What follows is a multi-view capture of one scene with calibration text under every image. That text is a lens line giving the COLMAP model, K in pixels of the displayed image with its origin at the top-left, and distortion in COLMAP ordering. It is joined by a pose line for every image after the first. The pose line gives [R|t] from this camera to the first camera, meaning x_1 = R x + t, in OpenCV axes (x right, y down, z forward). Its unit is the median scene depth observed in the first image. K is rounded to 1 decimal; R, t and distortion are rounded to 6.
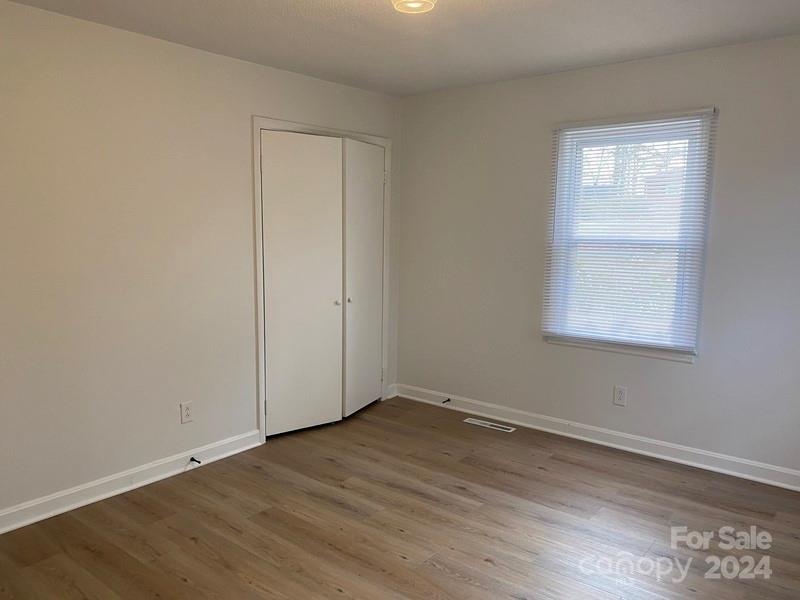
lens RADIAL K [[617.8, 0, 399.4], [0, 617.8, 301.0], [0, 0, 1]] dist [0.037866, -0.034010]
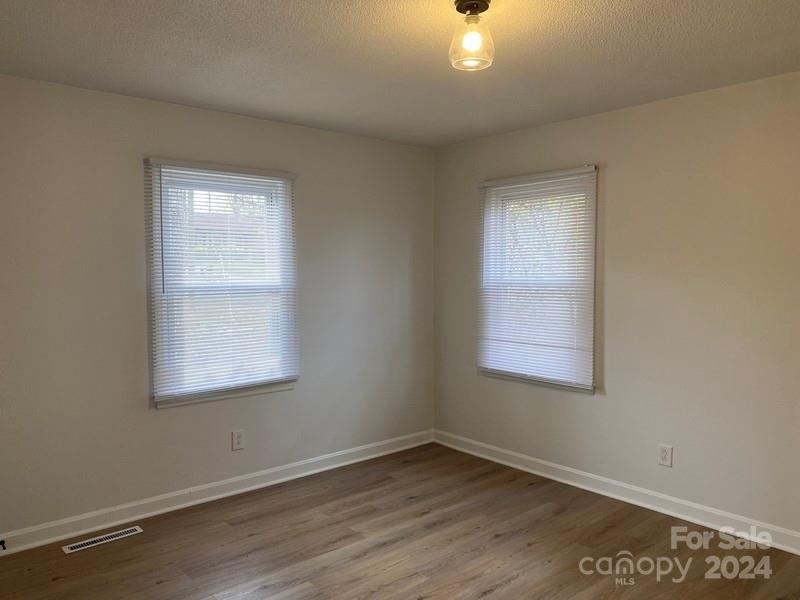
lens RADIAL K [[617.8, 0, 397.0], [0, 617.8, 295.2], [0, 0, 1]] dist [0.037866, -0.034010]
pose [[0.150176, -0.045444, 0.987614, -0.612943], [0.117283, 0.992708, 0.027844, -0.081239], [-0.981678, 0.111649, 0.154411, 0.589349]]
